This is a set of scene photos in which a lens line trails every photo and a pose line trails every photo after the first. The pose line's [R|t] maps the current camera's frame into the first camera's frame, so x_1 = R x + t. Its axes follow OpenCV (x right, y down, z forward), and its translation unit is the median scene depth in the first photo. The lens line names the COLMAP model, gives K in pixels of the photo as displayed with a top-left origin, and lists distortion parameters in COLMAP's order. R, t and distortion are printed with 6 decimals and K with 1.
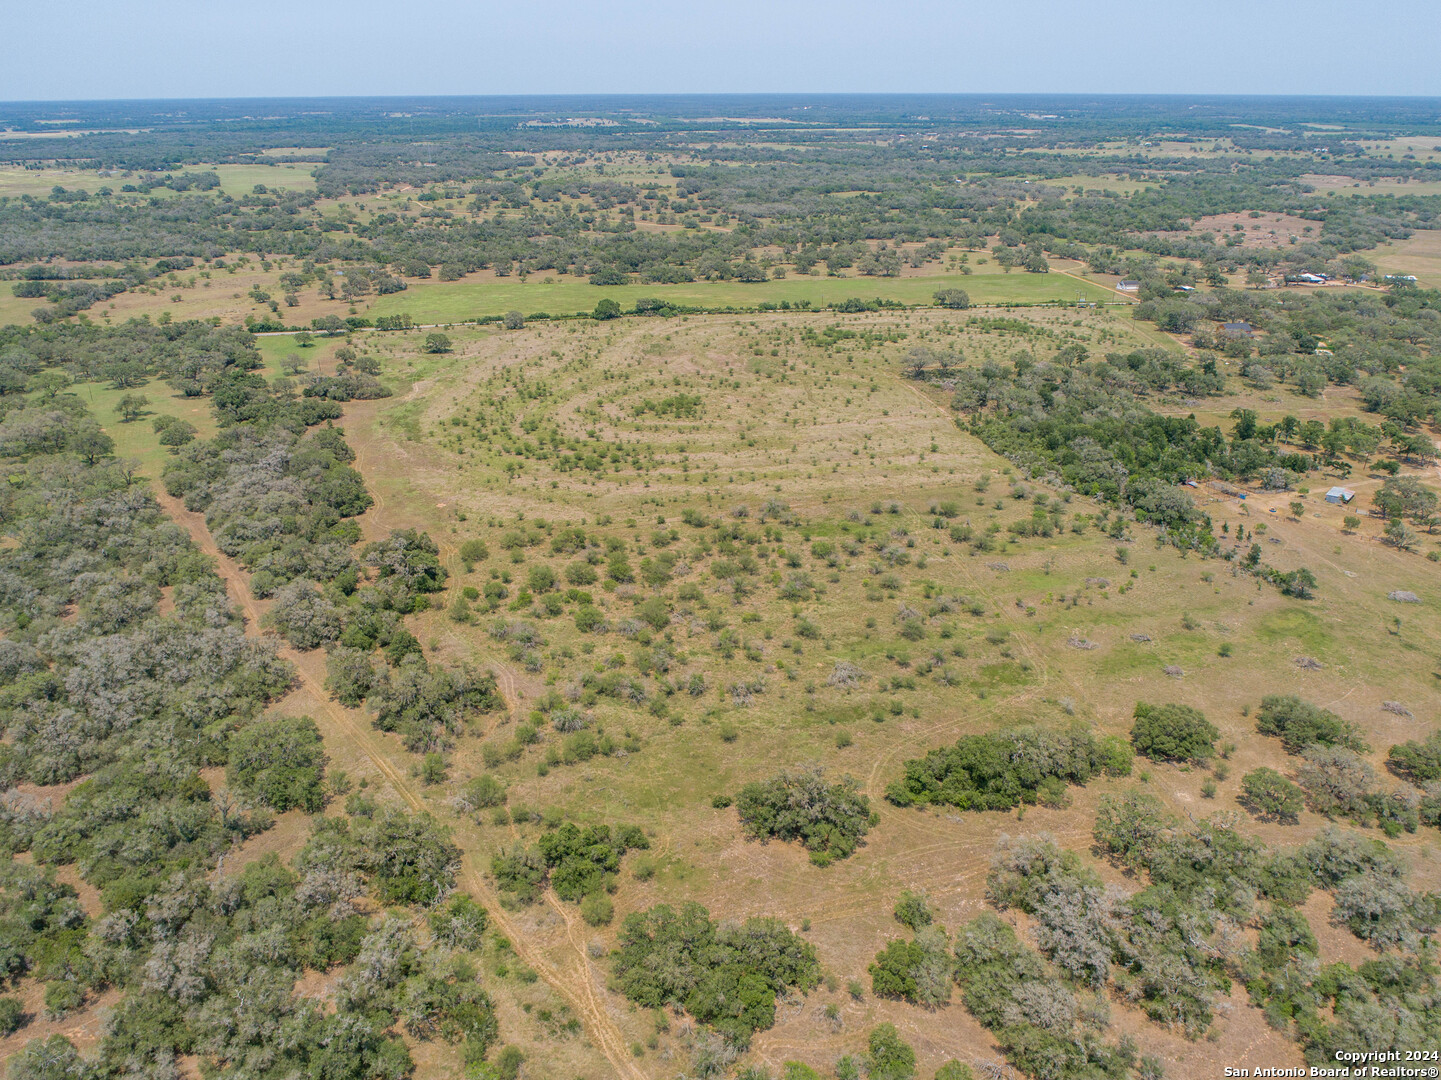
lens RADIAL K [[1085.2, 0, 724.1], [0, 1085.2, 539.2], [0, 0, 1]] dist [-0.022931, 0.008603]
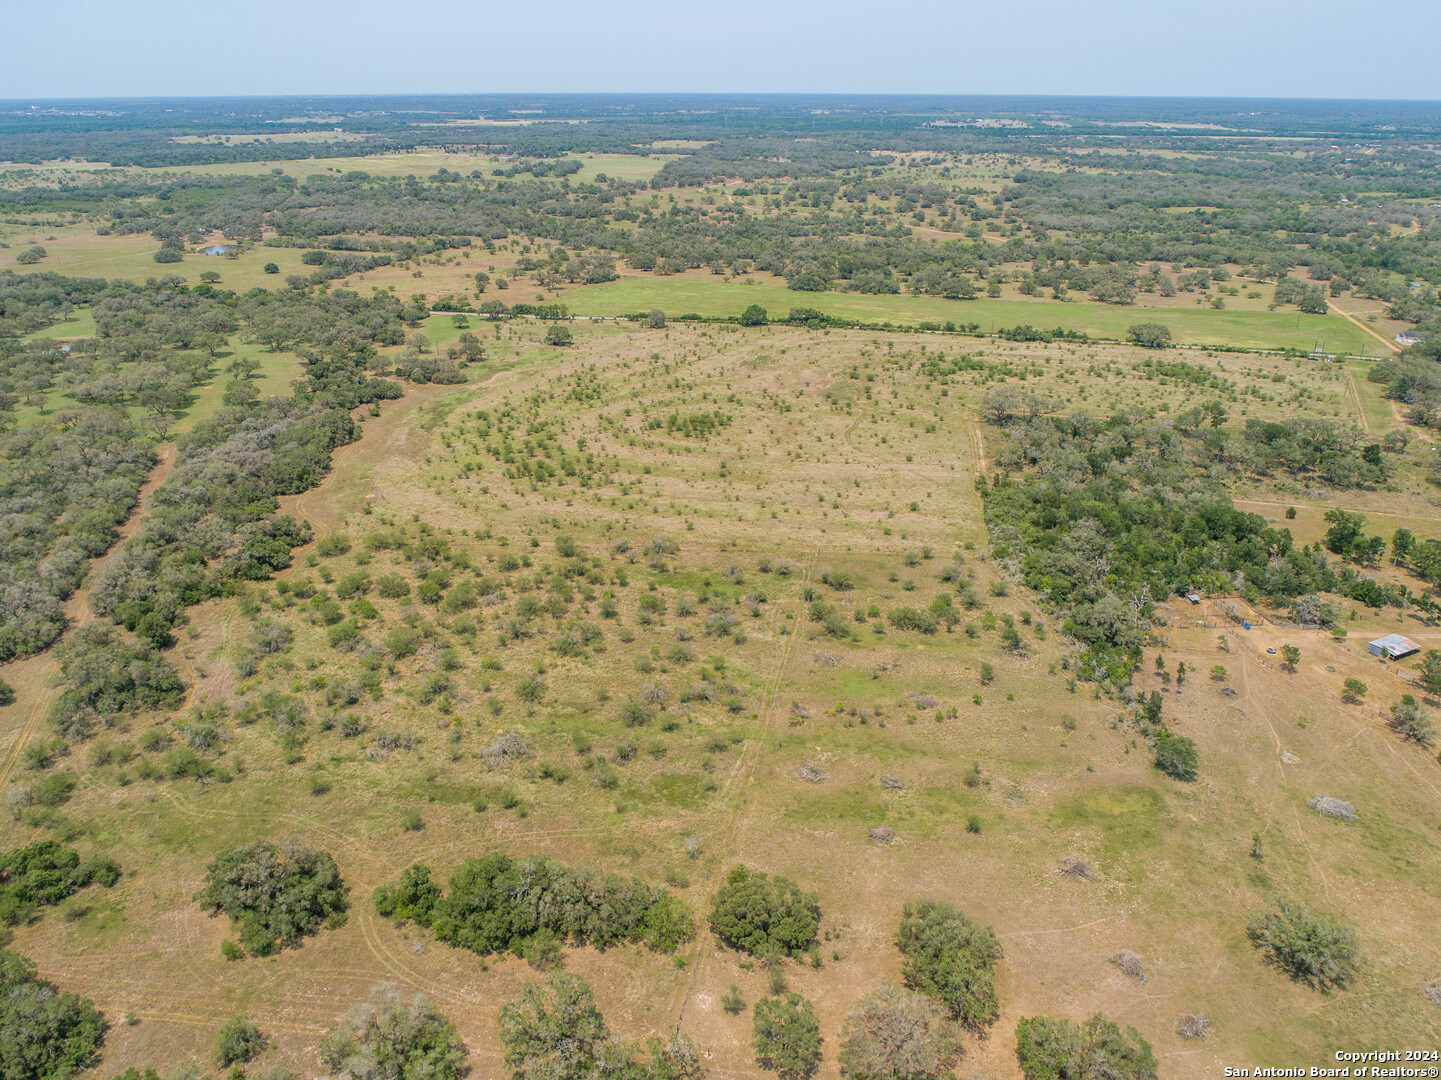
lens RADIAL K [[1085.2, 0, 724.1], [0, 1085.2, 539.2], [0, 0, 1]] dist [-0.022931, 0.008603]
pose [[0.930250, 0.147687, -0.335891, 0.261719], [-0.147539, 0.988711, 0.026115, -0.044388], [0.335957, 0.025263, 0.941539, 0.108468]]
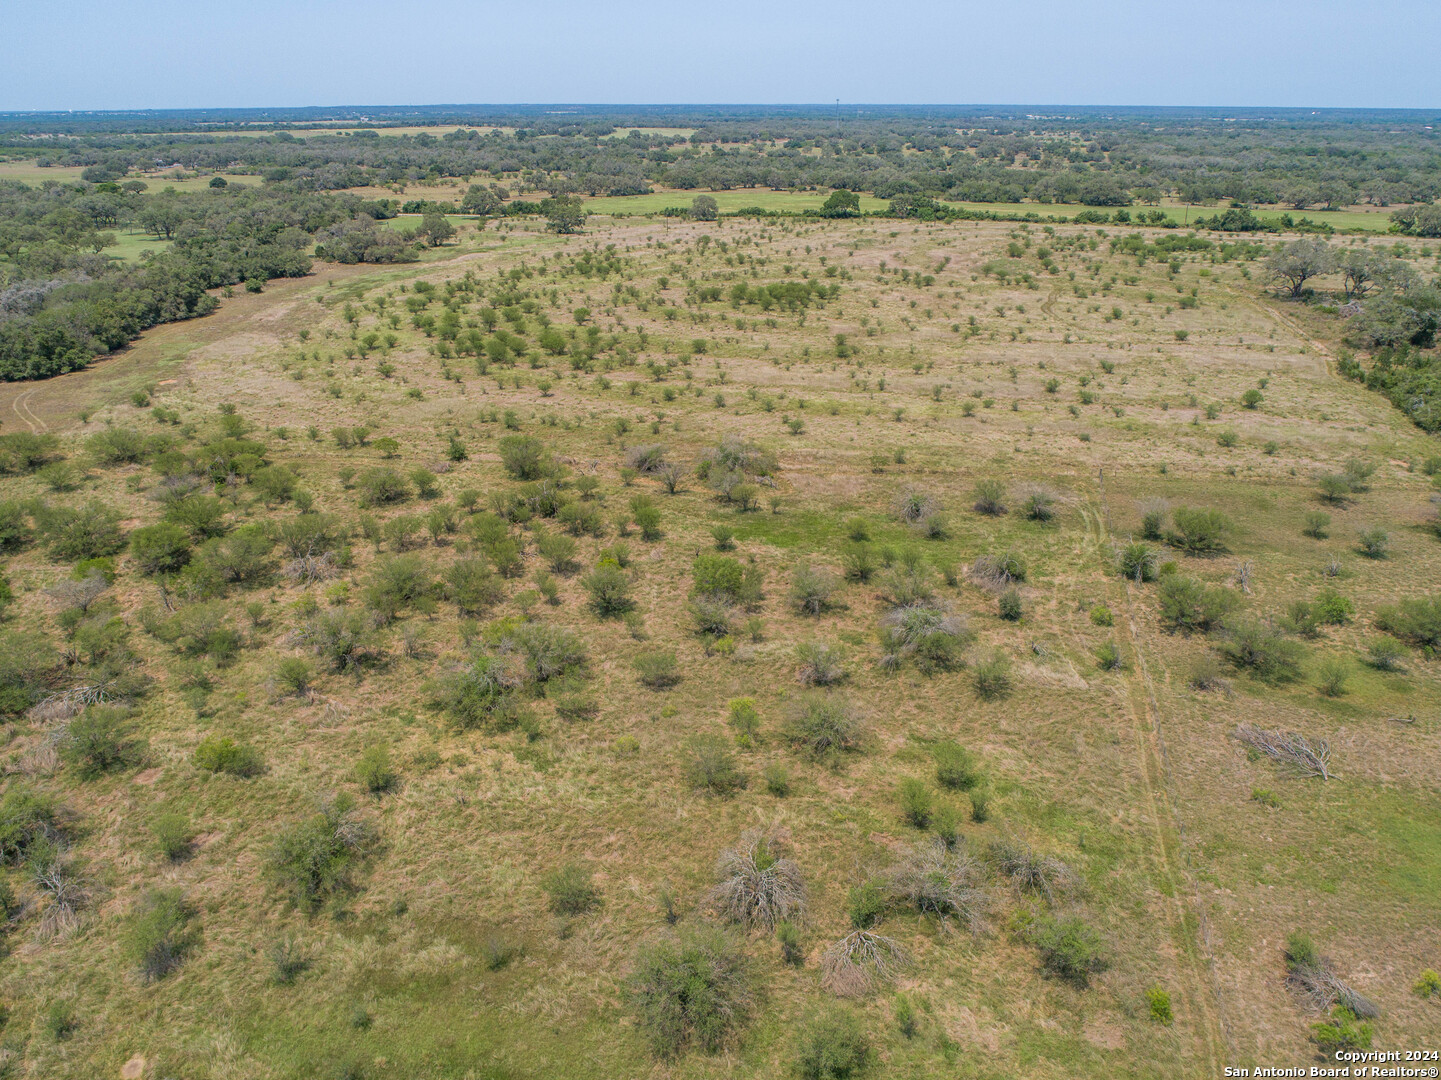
lens RADIAL K [[1085.2, 0, 724.1], [0, 1085.2, 539.2], [0, 0, 1]] dist [-0.022931, 0.008603]
pose [[0.918468, 0.153102, -0.364659, 0.126372], [-0.157076, 0.987405, 0.018933, -0.005483], [0.362965, 0.039890, 0.930948, 0.411430]]
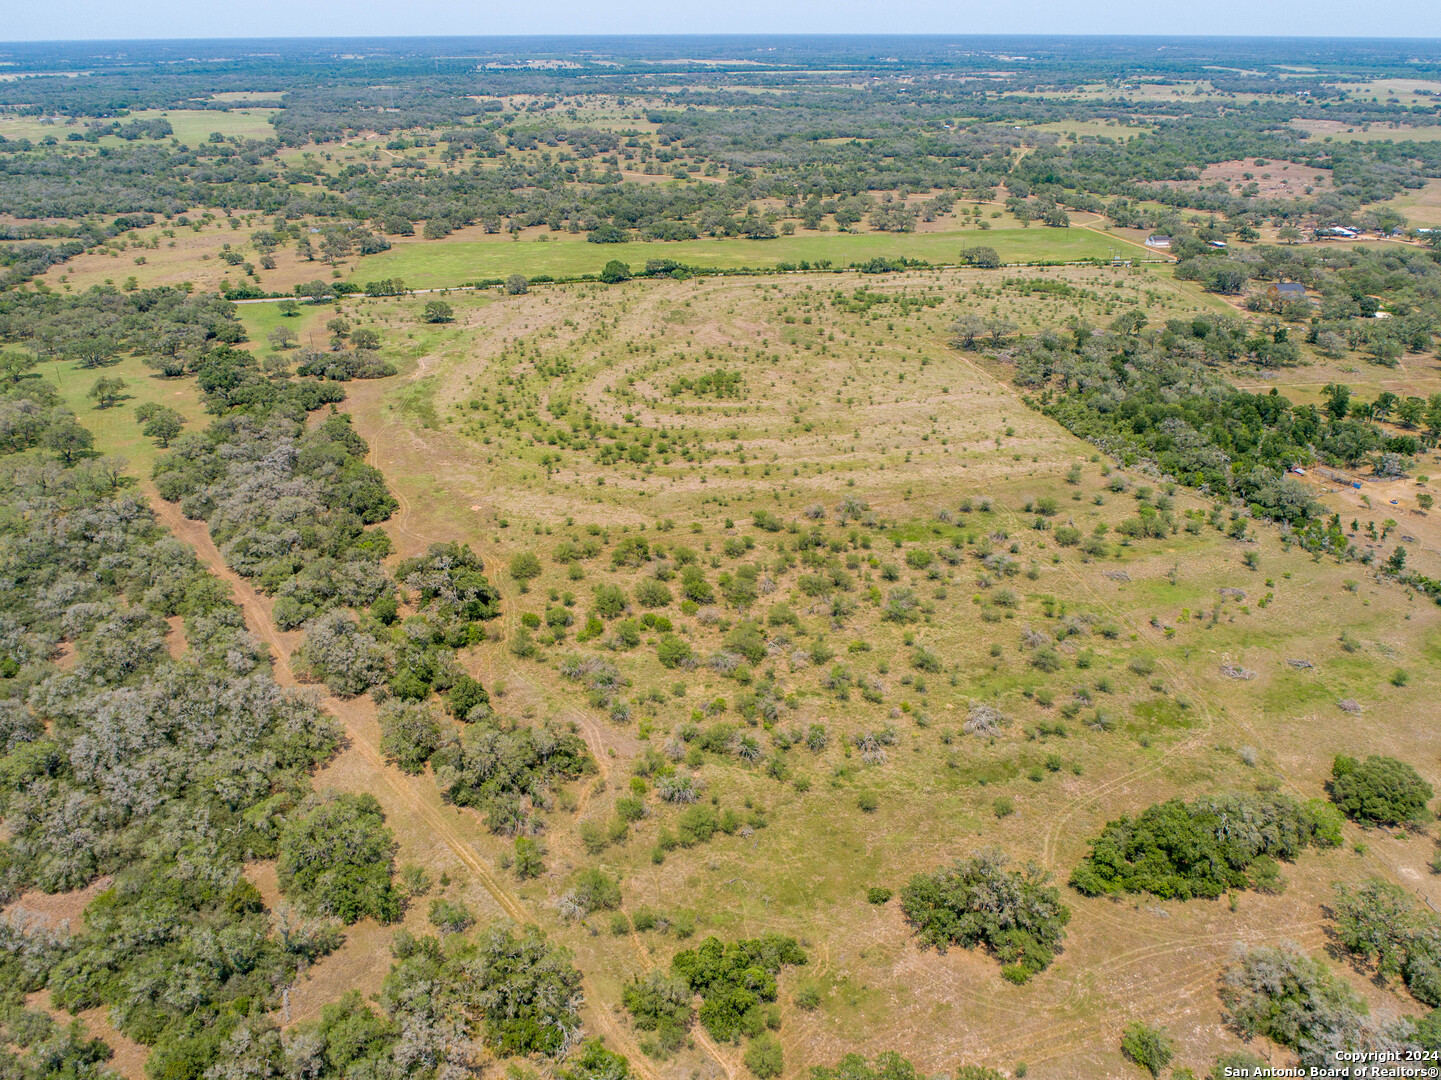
lens RADIAL K [[1085.2, 0, 724.1], [0, 1085.2, 539.2], [0, 0, 1]] dist [-0.022931, 0.008603]
pose [[0.999369, -0.014295, 0.032518, -0.058326], [0.012776, 0.998839, 0.046450, -0.029680], [-0.033144, -0.046006, 0.998391, 0.071175]]
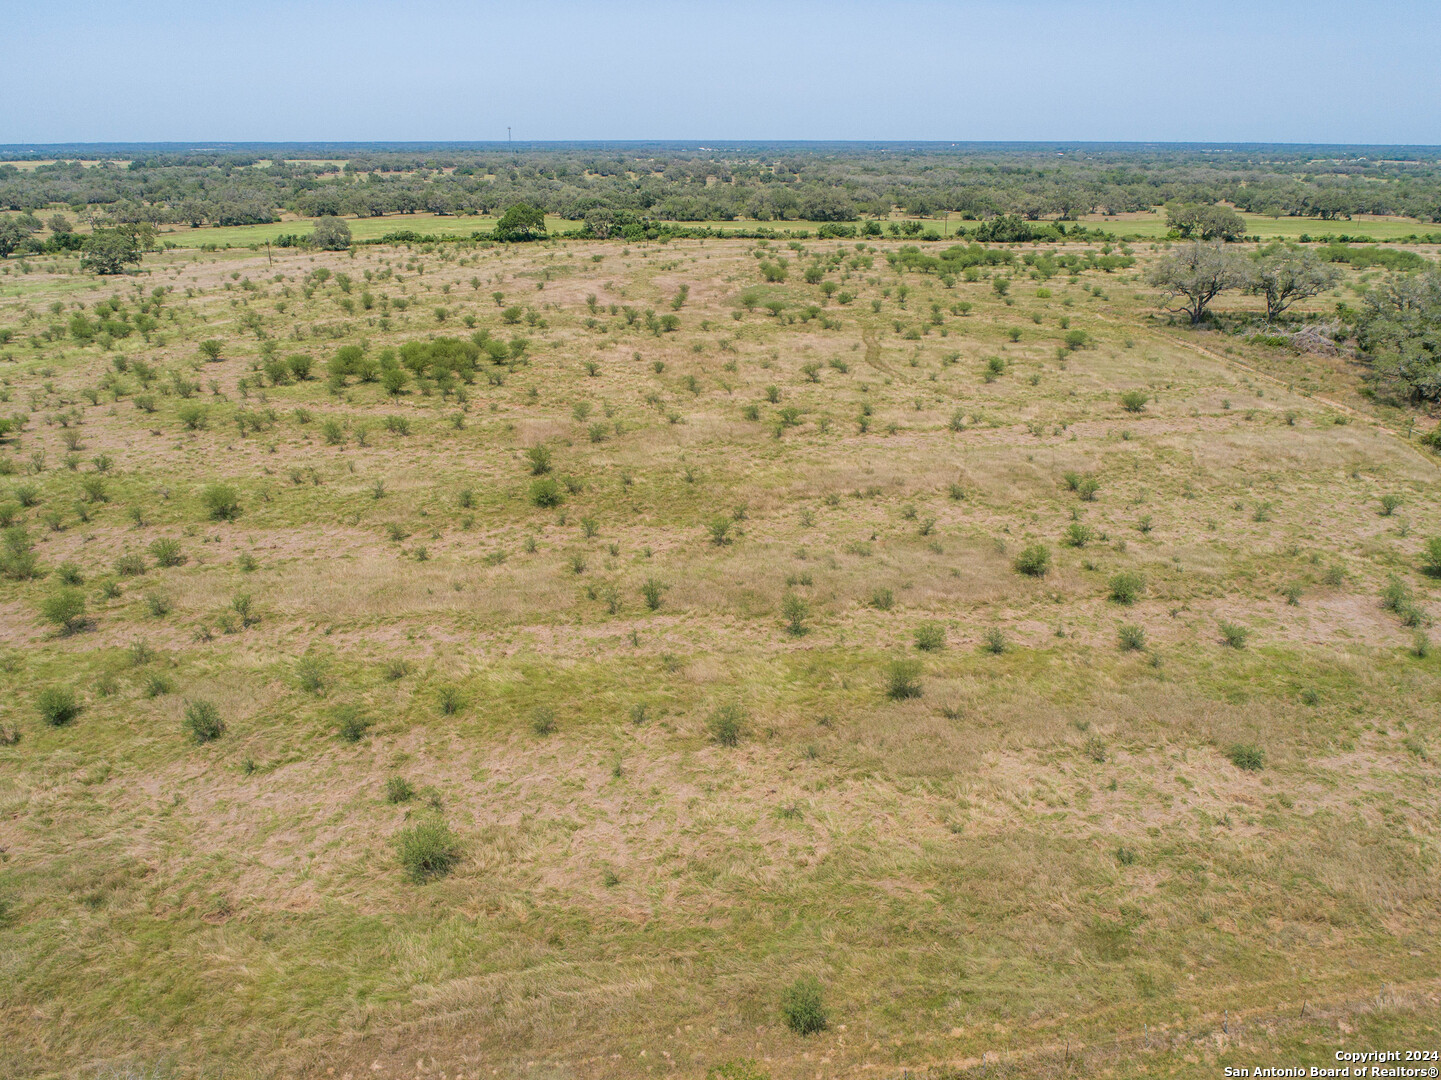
lens RADIAL K [[1096.4, 0, 724.1], [0, 1096.4, 526.0], [0, 0, 1]] dist [-0.025356, 0.012573]
pose [[0.991906, 0.046155, -0.118291, 0.067397], [-0.052616, 0.997255, -0.052090, -0.055129], [0.115562, 0.057892, 0.991612, 0.599729]]
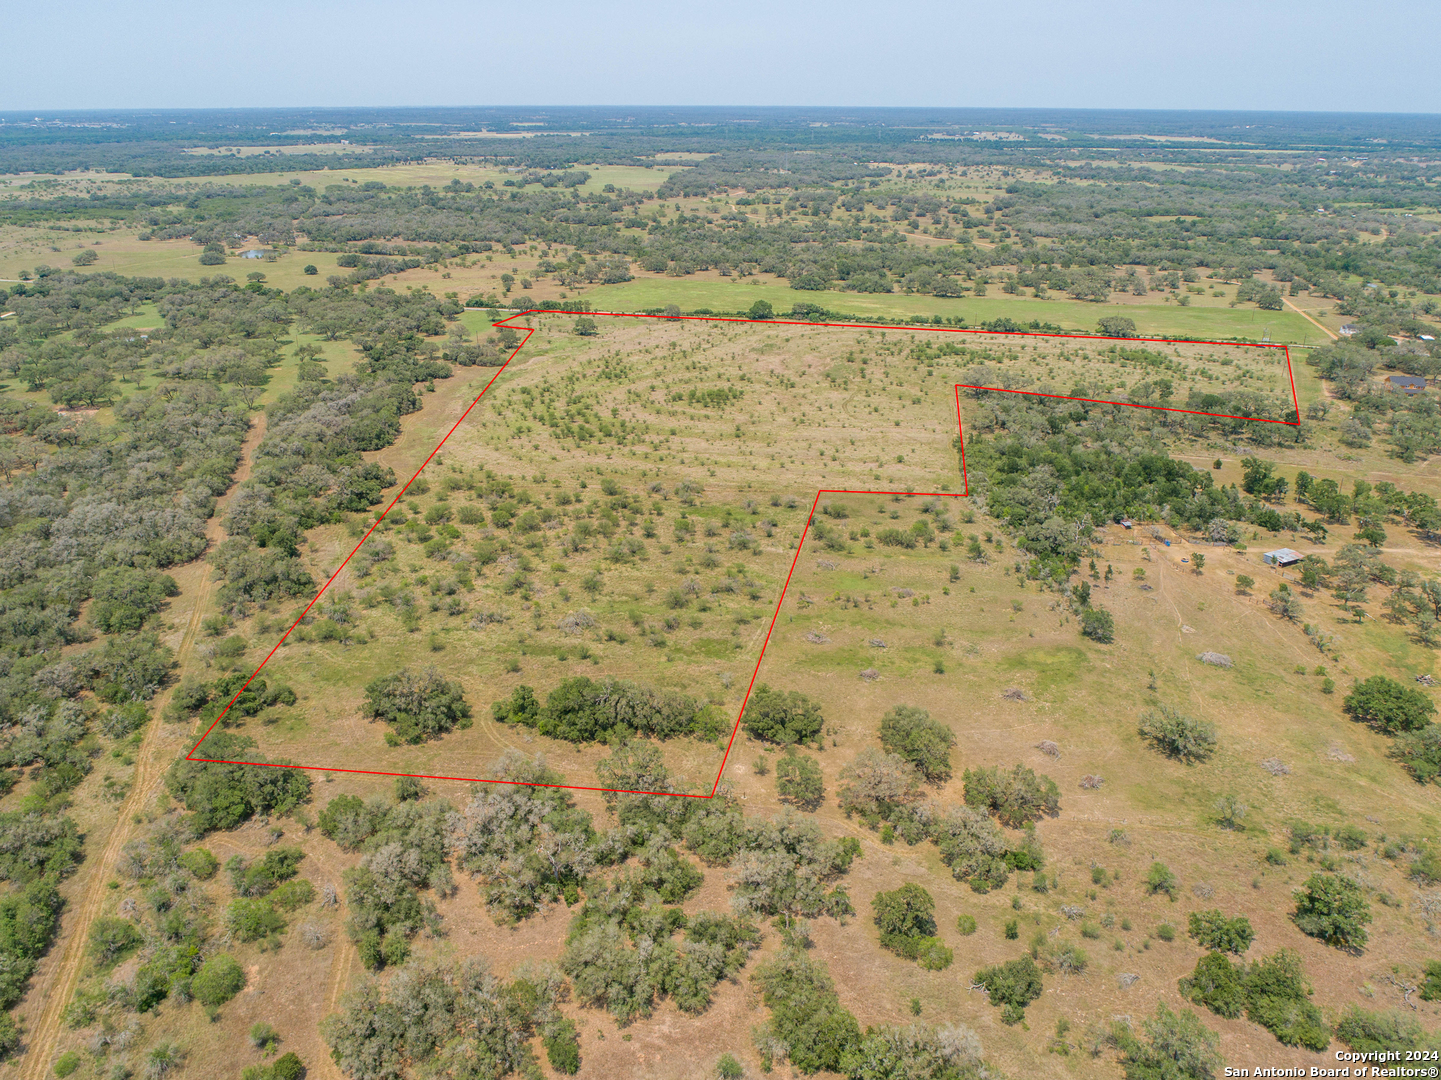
lens RADIAL K [[1096.4, 0, 724.1], [0, 1096.4, 526.0], [0, 0, 1]] dist [-0.025356, 0.012573]
pose [[0.930656, 0.140113, -0.338006, 0.299734], [-0.148132, 0.988965, 0.002090, 0.000385], [0.334569, 0.048125, 0.941142, -0.014137]]
